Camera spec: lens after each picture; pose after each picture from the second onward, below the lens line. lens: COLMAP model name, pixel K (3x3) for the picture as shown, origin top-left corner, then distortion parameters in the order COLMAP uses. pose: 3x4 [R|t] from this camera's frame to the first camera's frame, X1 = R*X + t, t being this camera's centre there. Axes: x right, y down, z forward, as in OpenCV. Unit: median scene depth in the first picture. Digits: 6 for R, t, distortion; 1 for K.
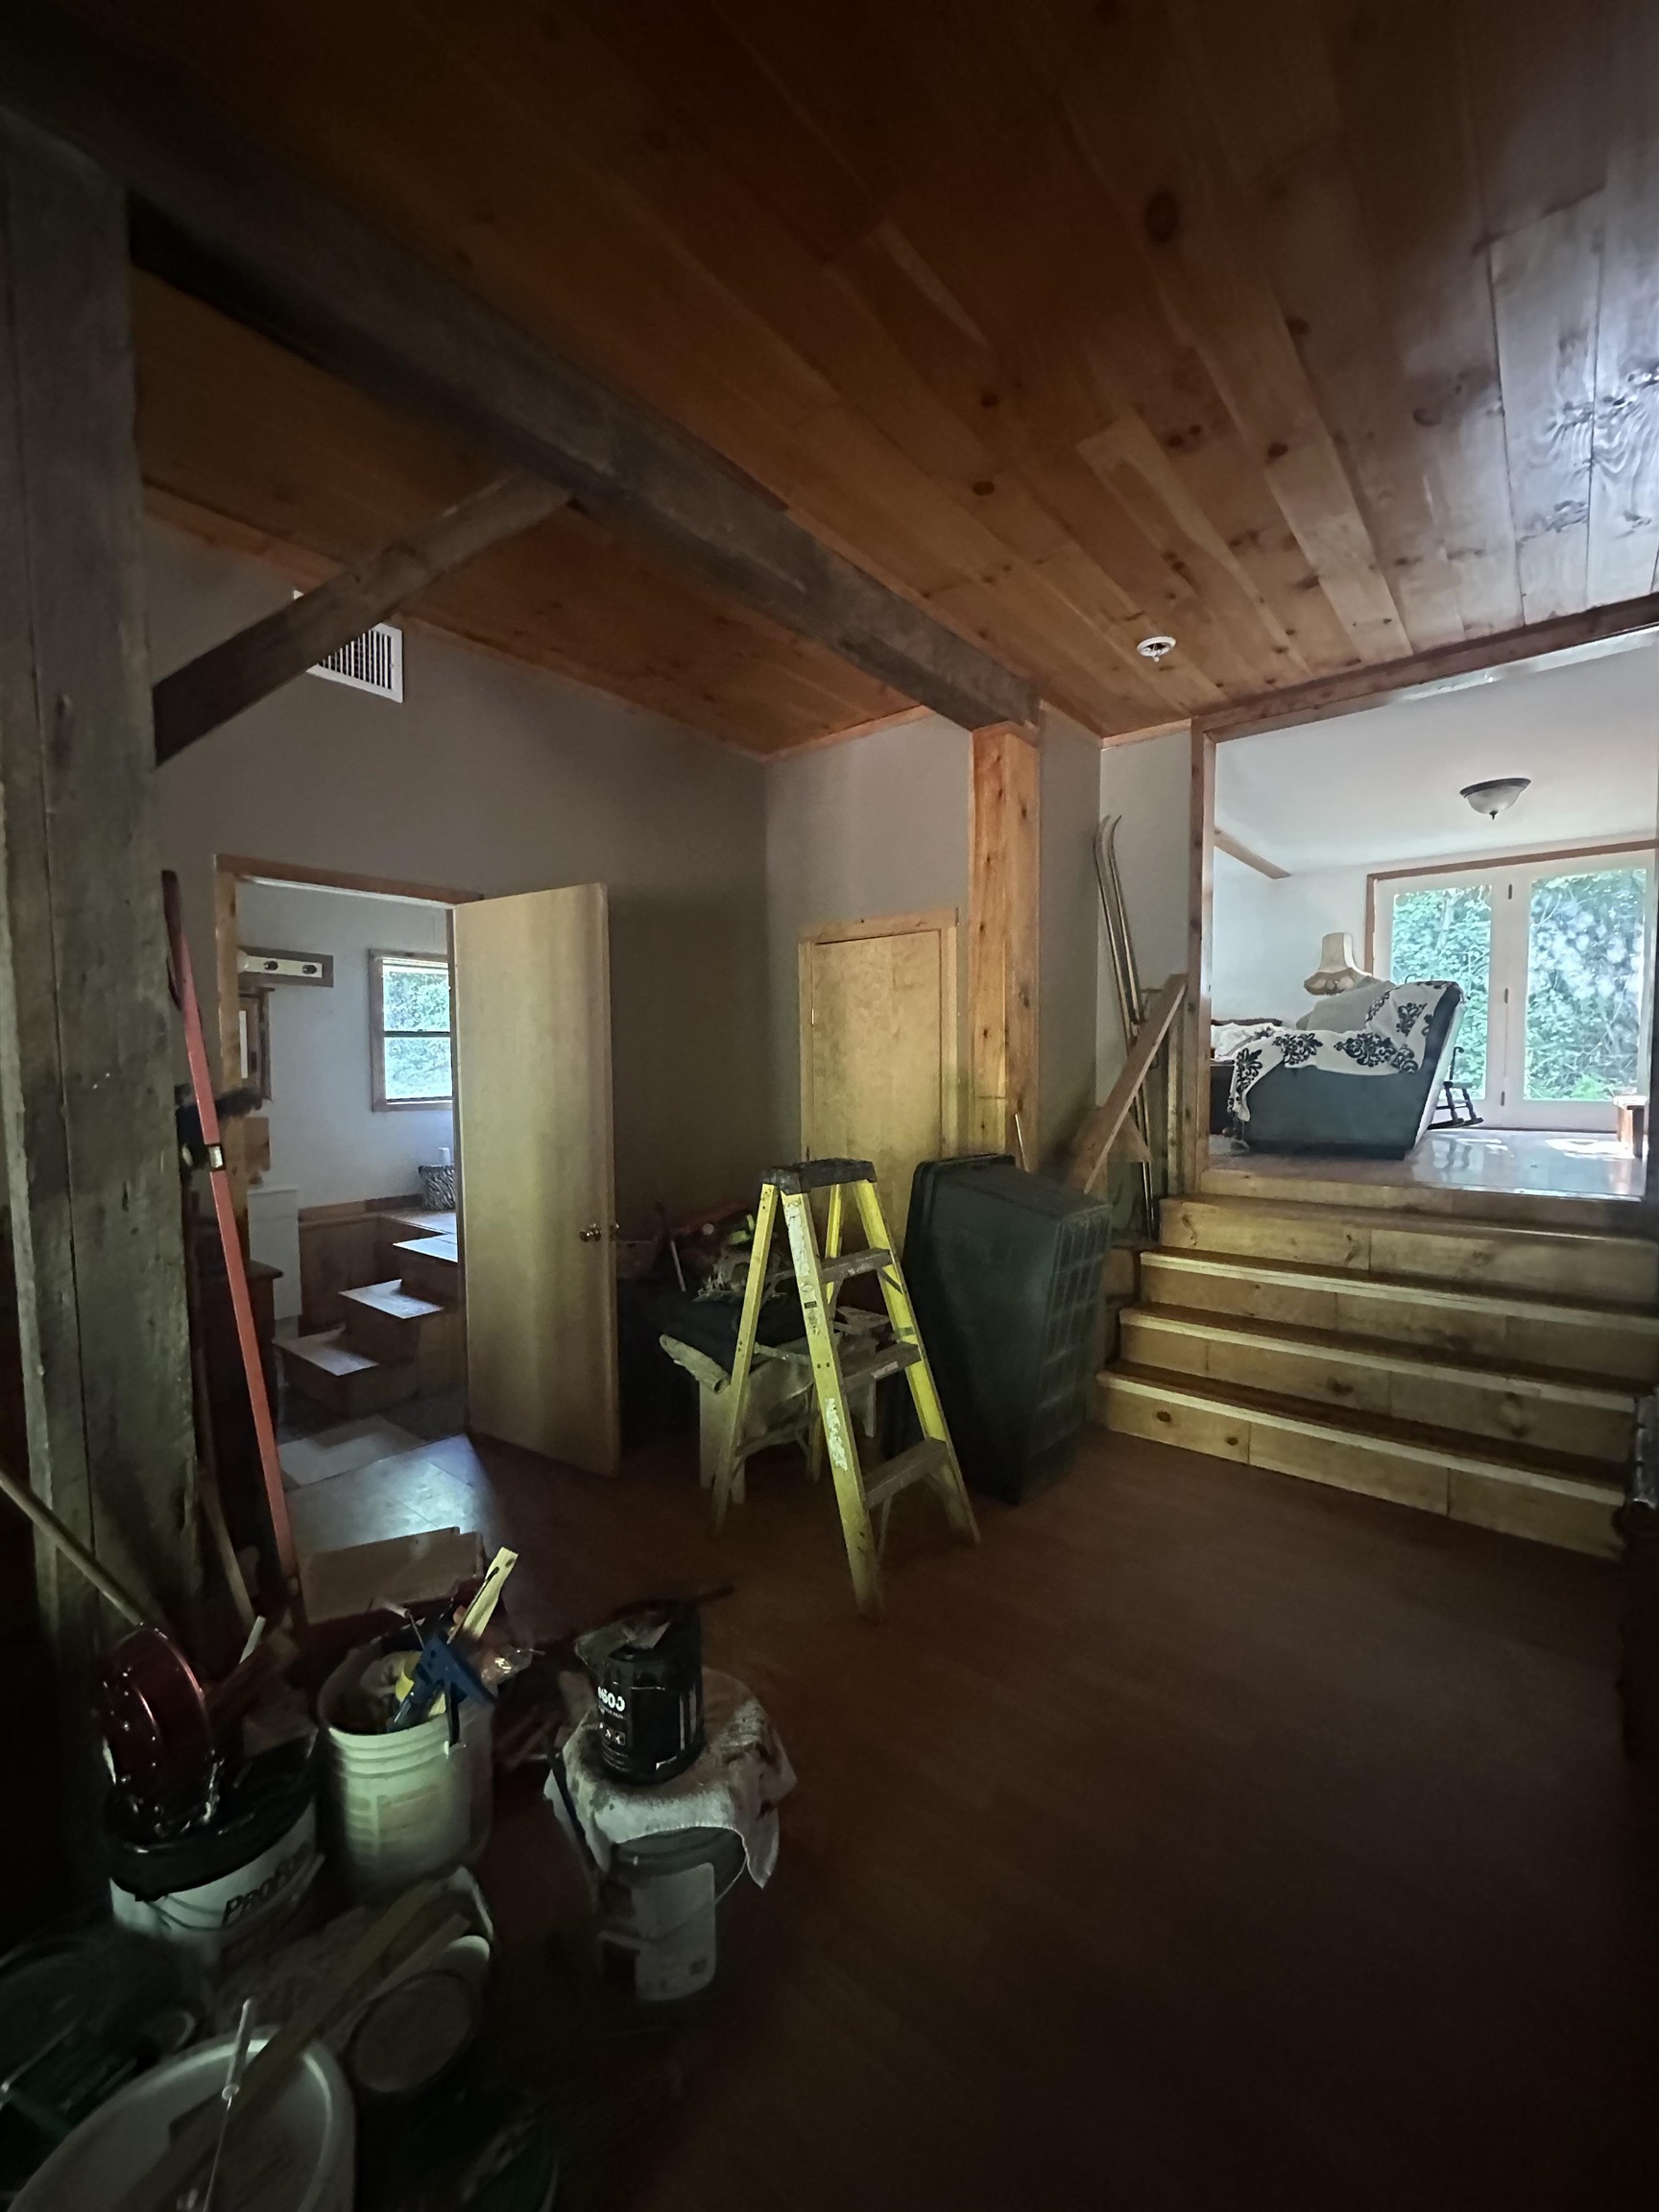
lens RADIAL K [[886.8, 0, 823.9], [0, 886.8, 1103.3], [0, 0, 1]] dist [-0.003644, 0.000610]
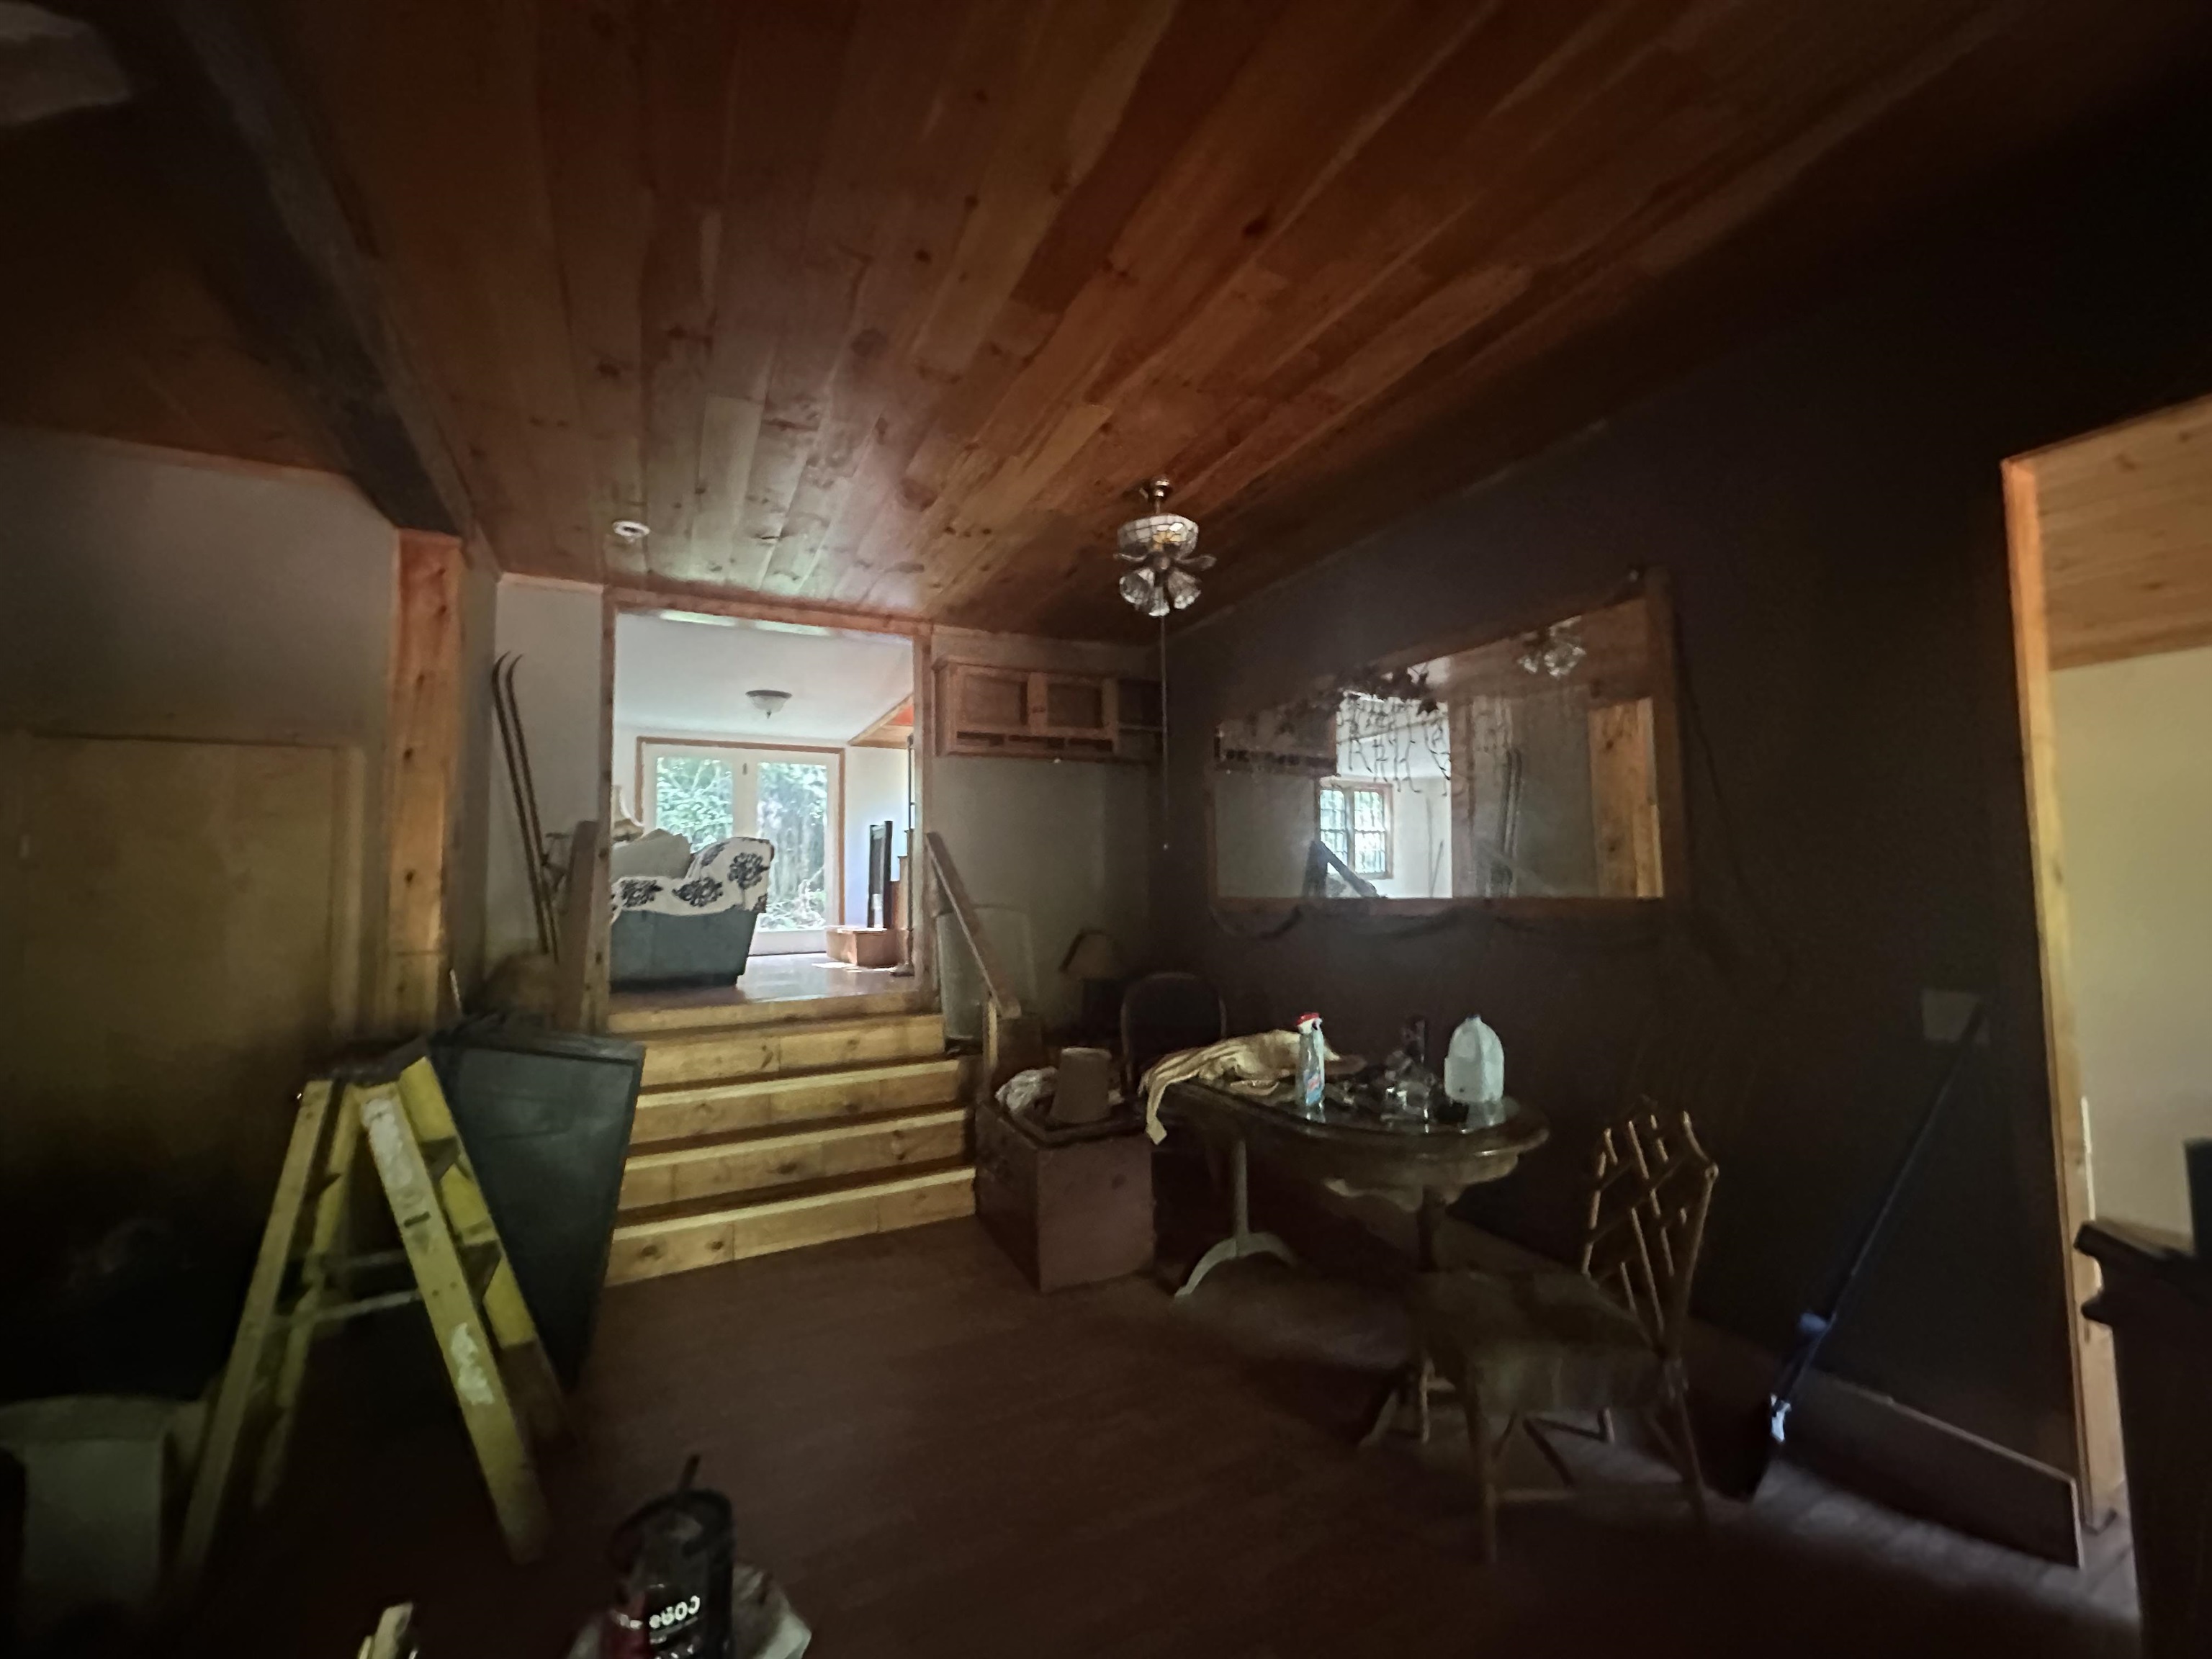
lens RADIAL K [[886.8, 0, 1106.2], [0, 886.8, 826.1], [0, 0, 1]] dist [-0.003644, 0.000610]
pose [[0.392832, 0.063845, 0.917391, -0.360993], [0.058729, 0.993809, -0.094311, -0.009781], [-0.917733, 0.090926, 0.386650, 0.061385]]
